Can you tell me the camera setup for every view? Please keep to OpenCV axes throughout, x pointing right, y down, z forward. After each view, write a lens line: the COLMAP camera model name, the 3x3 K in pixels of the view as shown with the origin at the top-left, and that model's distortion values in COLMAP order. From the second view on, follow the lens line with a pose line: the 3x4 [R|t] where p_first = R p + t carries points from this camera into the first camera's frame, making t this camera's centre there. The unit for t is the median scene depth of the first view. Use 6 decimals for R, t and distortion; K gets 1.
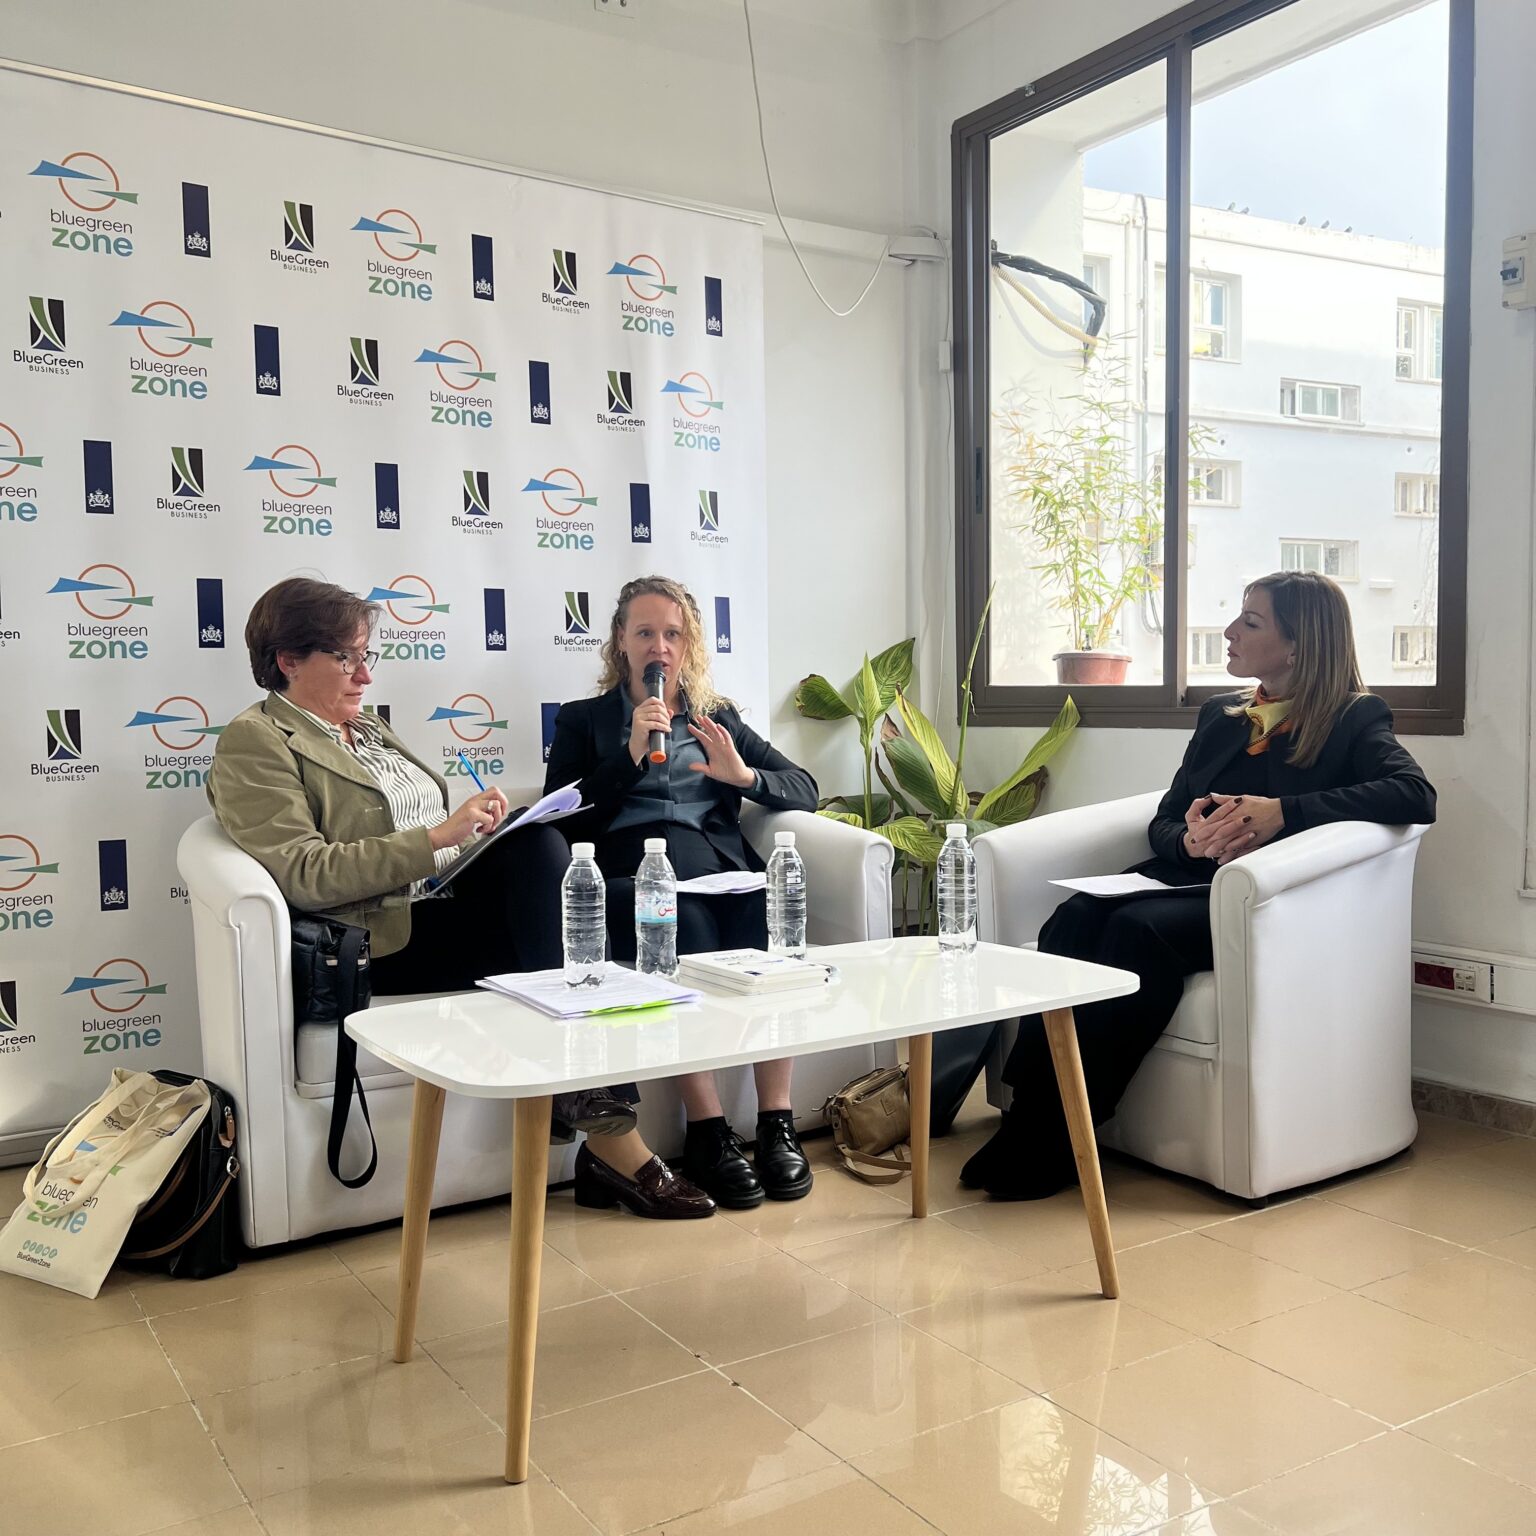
lens RADIAL K [[1529.7, 0, 779.7], [0, 1529.7, 787.7], [0, 0, 1]] dist [0.044362, 0.000000]
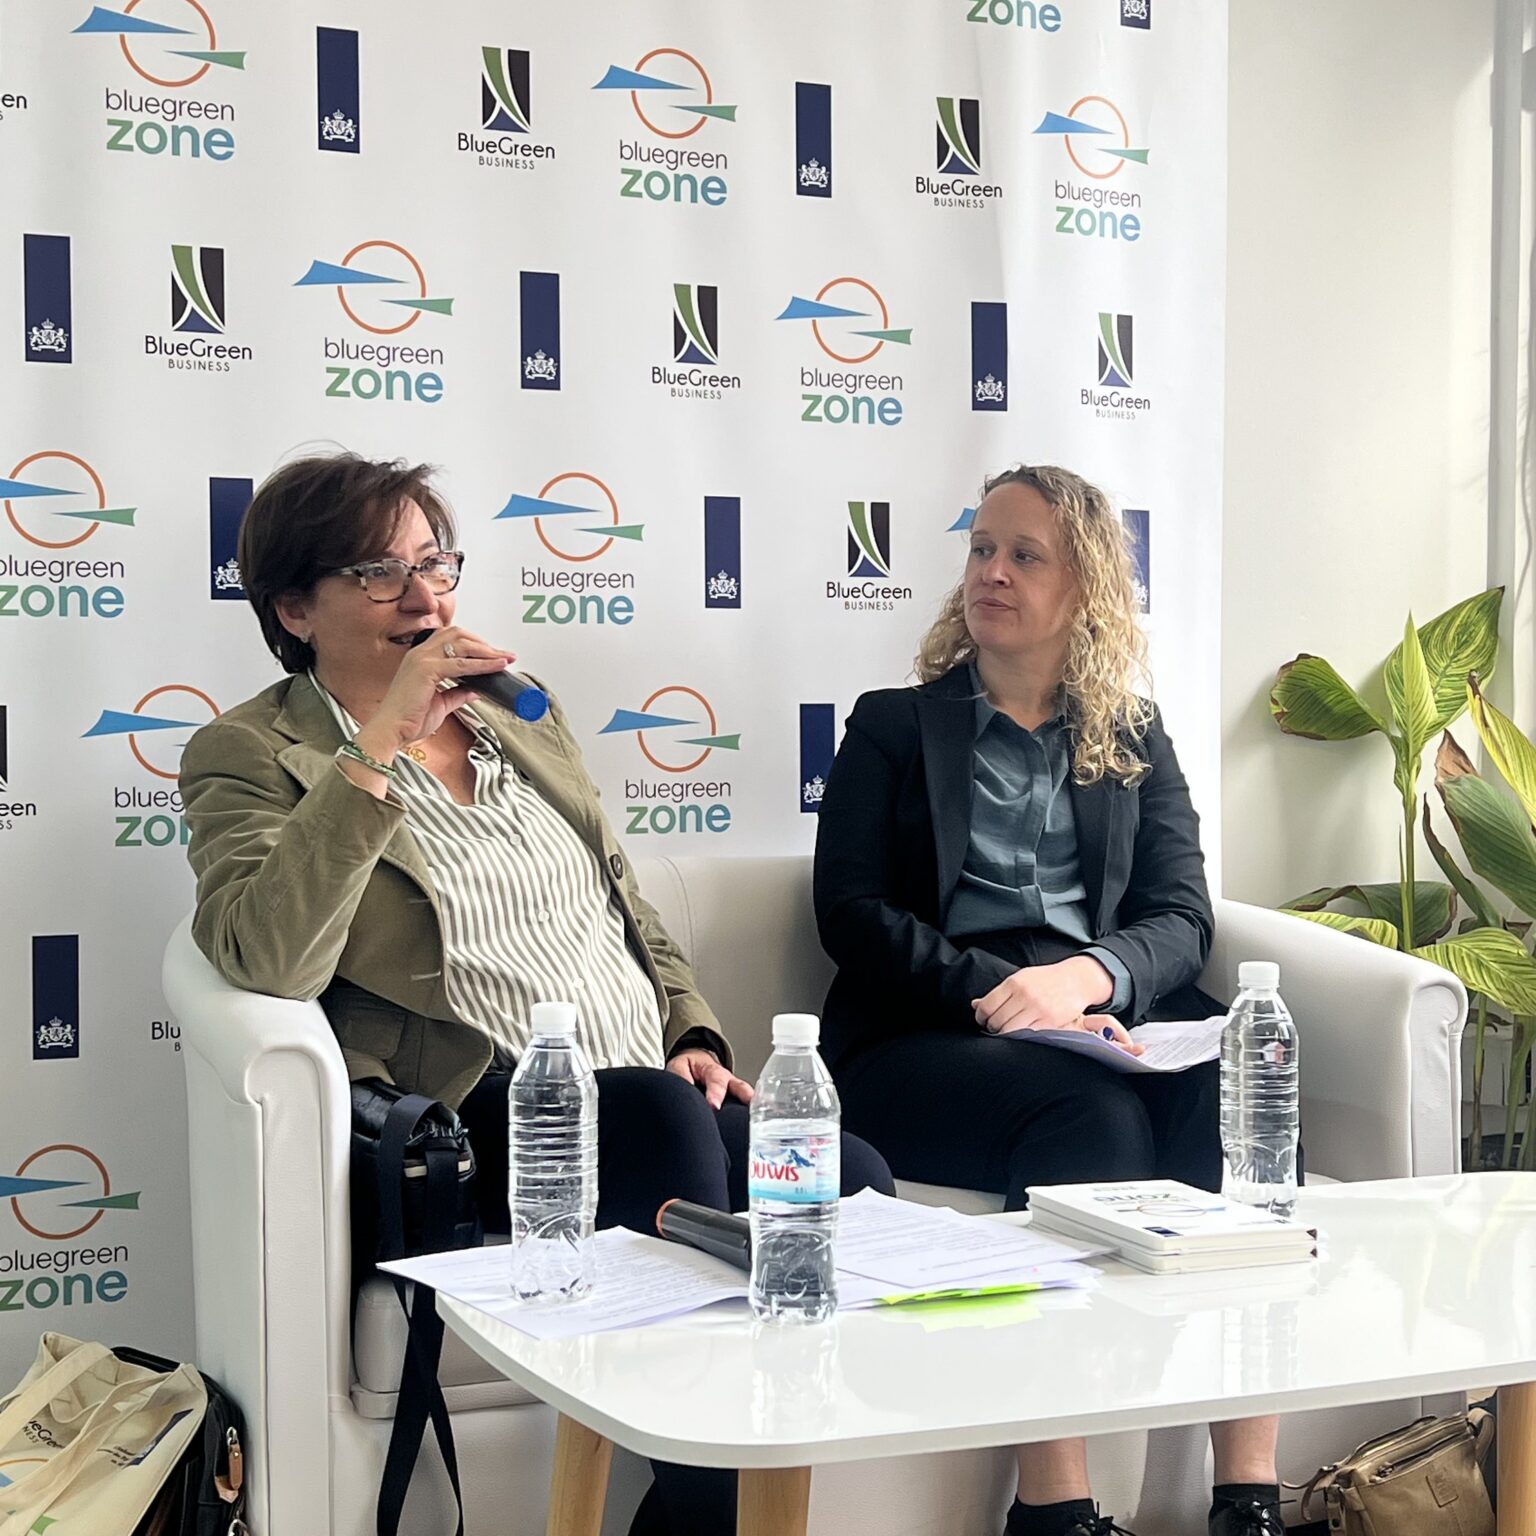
lens RADIAL K [[2729.8, 0, 791.2], [0, 2729.8, 798.8], [0, 0, 1]] dist [0.139152, 0.000000]
pose [[0.987092, 0.018833, -0.159043, -0.002911], [-0.021843, 0.999613, -0.017202, -0.004318], [0.158657, 0.020454, 0.987122, 0.033230]]
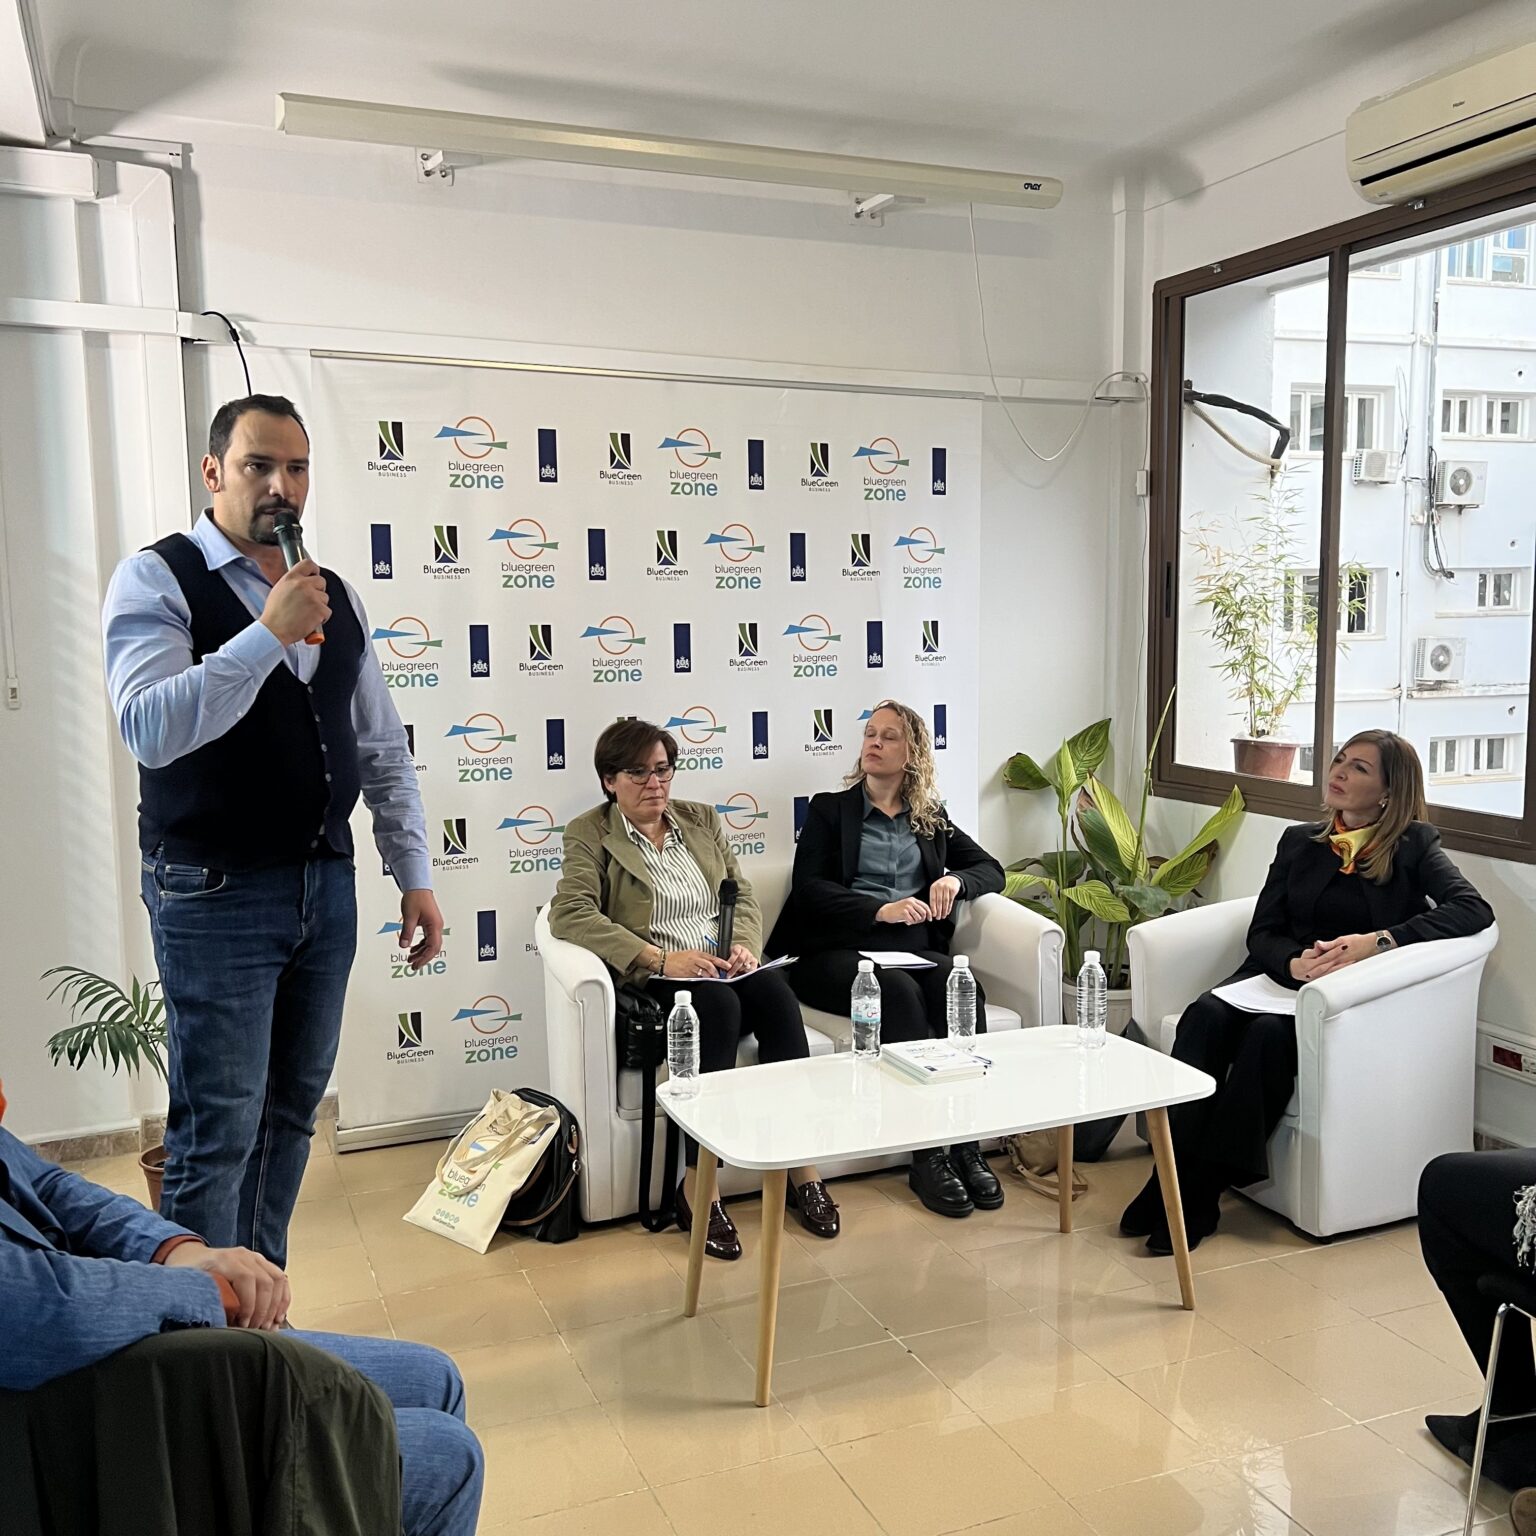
lens RADIAL K [[1529.7, 0, 786.1], [0, 1529.7, 777.6], [0, 0, 1]] dist [0.044362, 0.000000]
pose [[0.985755, 0.023750, -0.166503, 0.053819], [-0.015785, 0.998674, 0.048995, -0.144481], [0.167446, -0.045669, 0.984823, -0.278902]]
